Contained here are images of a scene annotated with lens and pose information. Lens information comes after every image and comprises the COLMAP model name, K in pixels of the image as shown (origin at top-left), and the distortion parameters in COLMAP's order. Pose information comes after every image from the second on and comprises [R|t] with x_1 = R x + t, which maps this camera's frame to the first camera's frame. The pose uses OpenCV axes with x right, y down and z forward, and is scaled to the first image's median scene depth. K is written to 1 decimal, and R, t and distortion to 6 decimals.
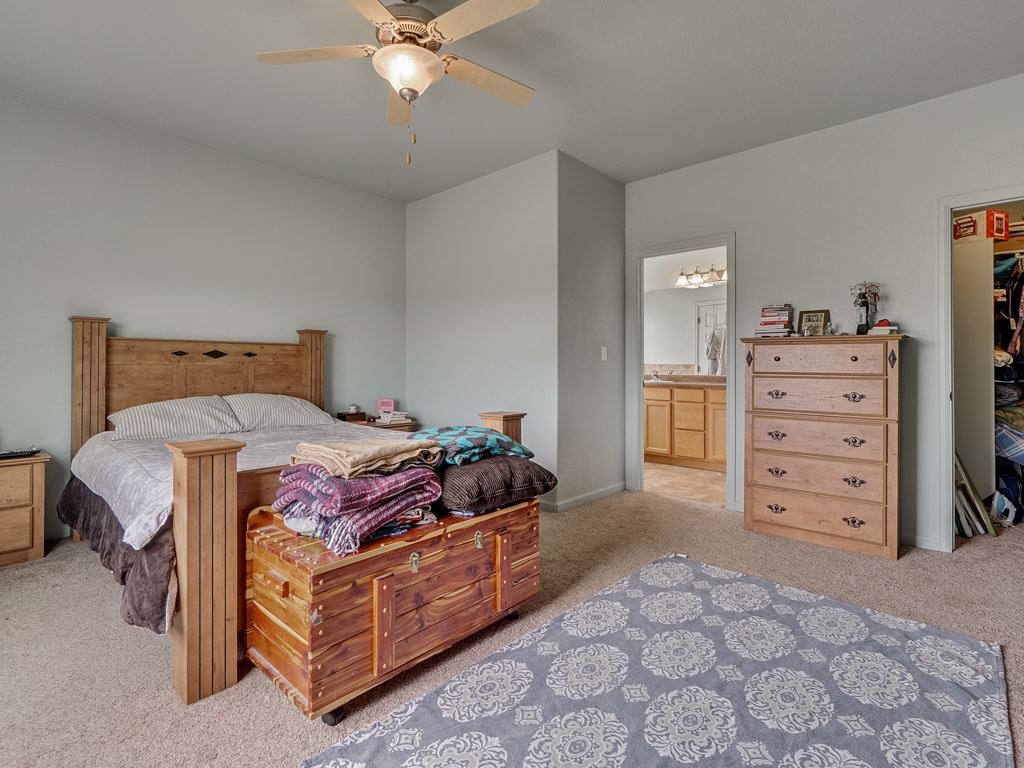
lens RADIAL K [[494.1, 0, 524.7], [0, 494.1, 366.3], [0, 0, 1]] dist [-0.001771, 0.000271]
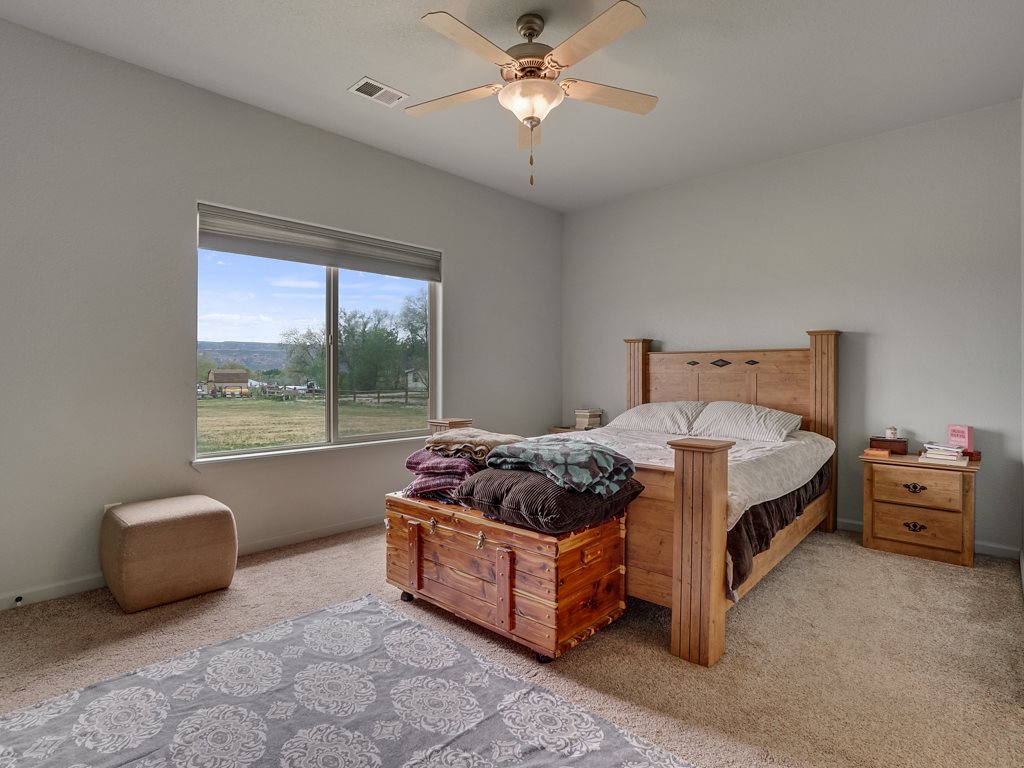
lens RADIAL K [[545.7, 0, 512.6], [0, 545.7, 378.5], [0, 0, 1]] dist [-0.035103, 0.001847]
pose [[-0.013104, 0.010603, -0.999858, 0.986310], [-0.002925, 0.999939, 0.010642, -0.003590], [0.999910, 0.003064, -0.013072, 1.010710]]
